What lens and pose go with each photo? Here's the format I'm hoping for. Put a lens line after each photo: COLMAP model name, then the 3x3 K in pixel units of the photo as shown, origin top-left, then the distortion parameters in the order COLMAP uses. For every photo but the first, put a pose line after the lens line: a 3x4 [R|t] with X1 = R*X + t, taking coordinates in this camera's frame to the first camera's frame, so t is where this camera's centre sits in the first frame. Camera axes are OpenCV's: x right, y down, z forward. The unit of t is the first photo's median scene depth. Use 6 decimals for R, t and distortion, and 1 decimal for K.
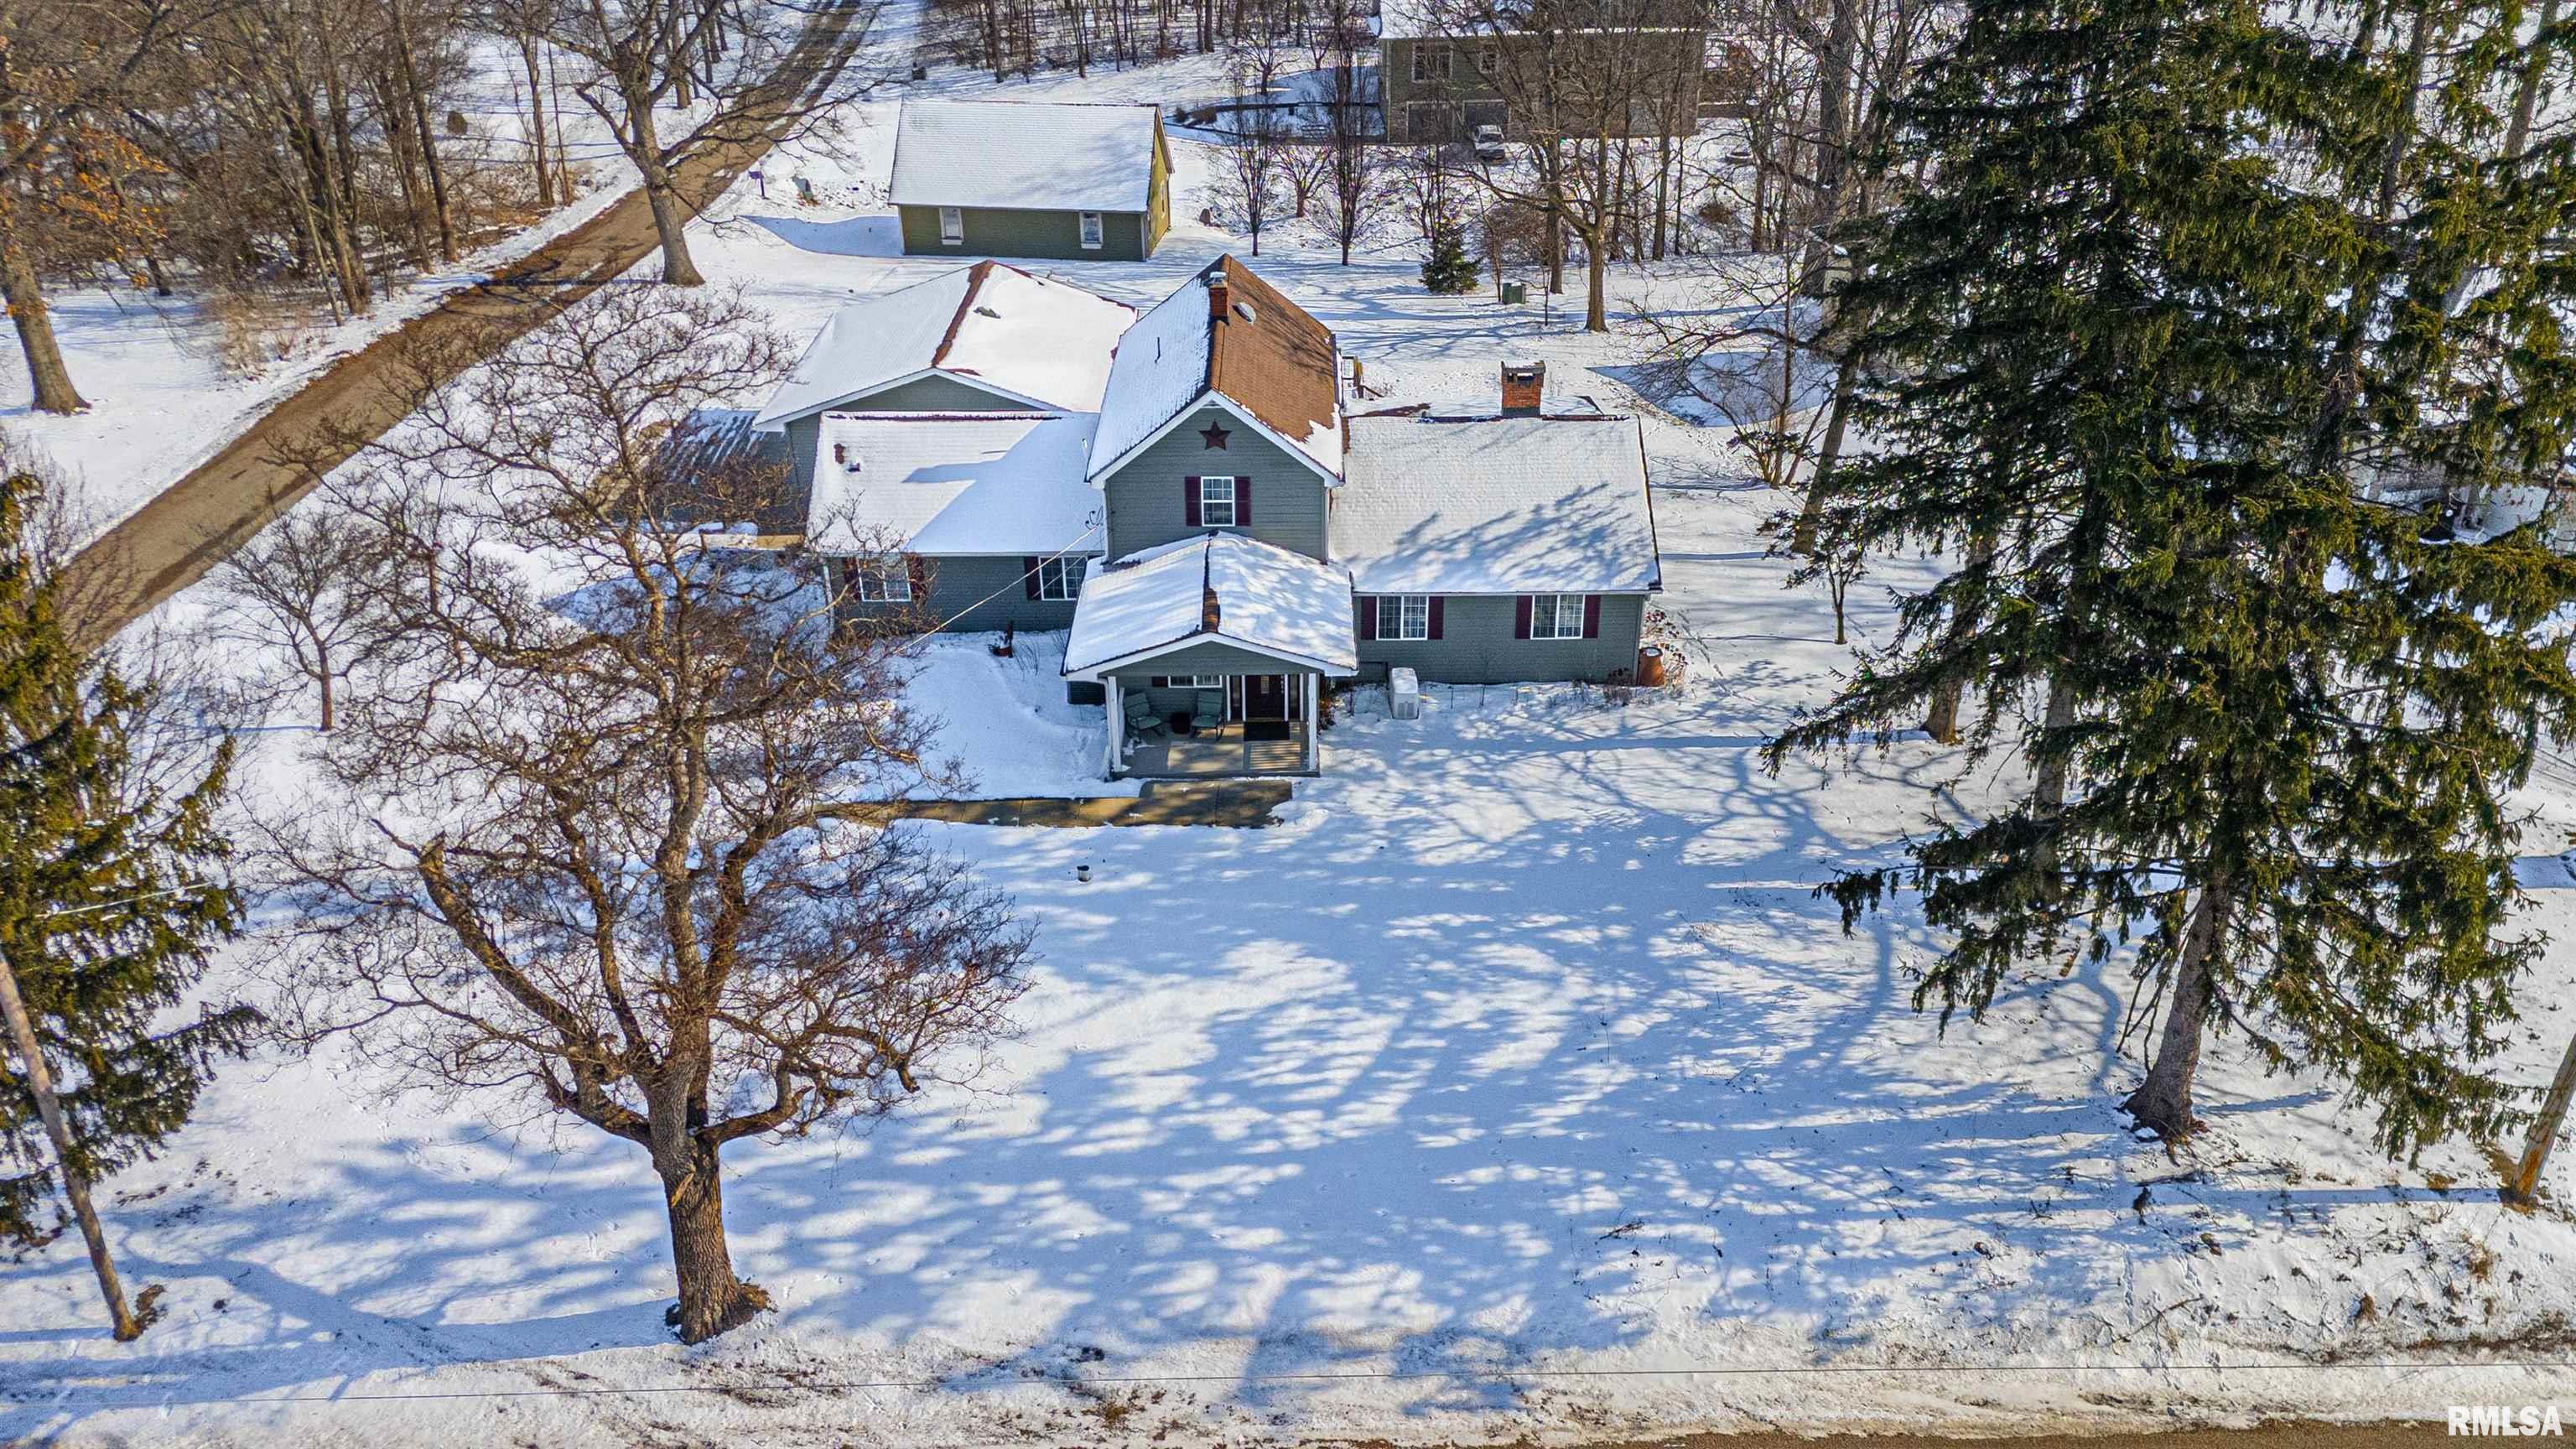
lens RADIAL K [[1829.8, 0, 1288.0], [0, 1829.8, 724.5], [0, 0, 1]] dist [0.097431, -0.059686]
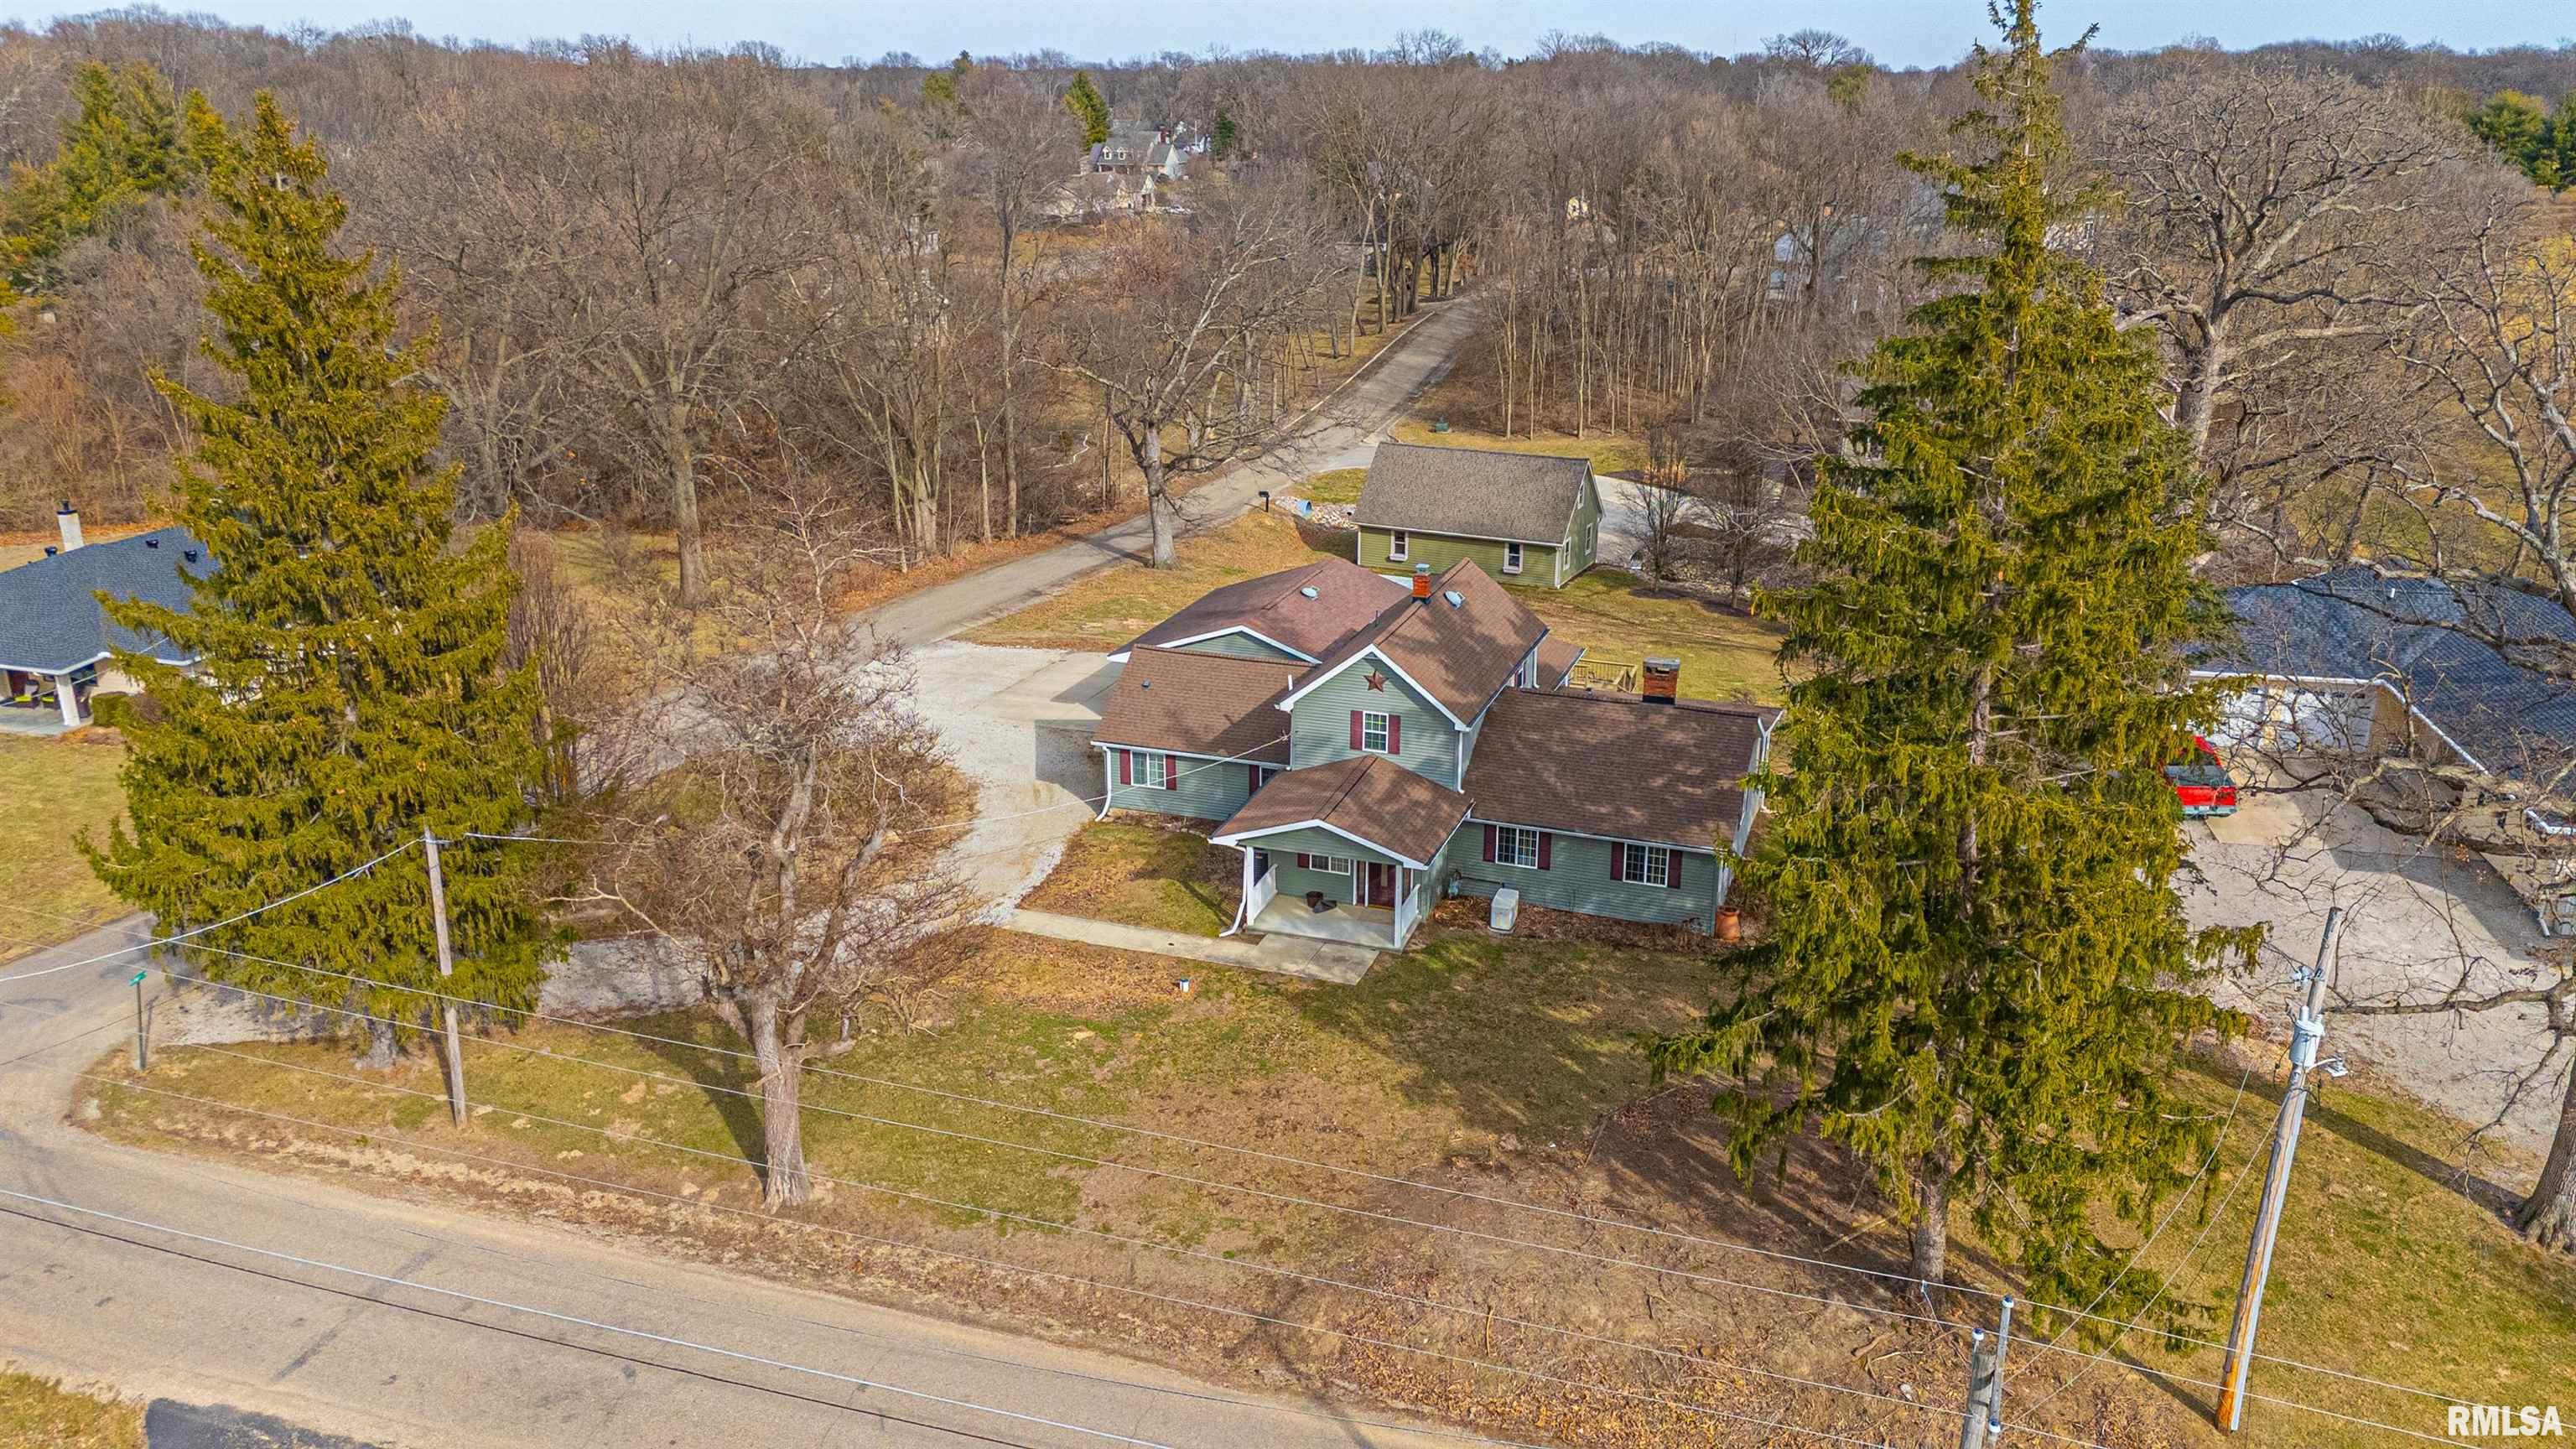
lens RADIAL K [[1813.0, 0, 1288.0], [0, 1813.0, 724.5], [0, 0, 1]] dist [0.070888, -0.003289]
pose [[0.943734, 0.120052, -0.308146, 0.332510], [-0.173909, 0.972700, -0.153658, 0.087365], [0.281287, 0.198602, 0.938848, -0.221226]]
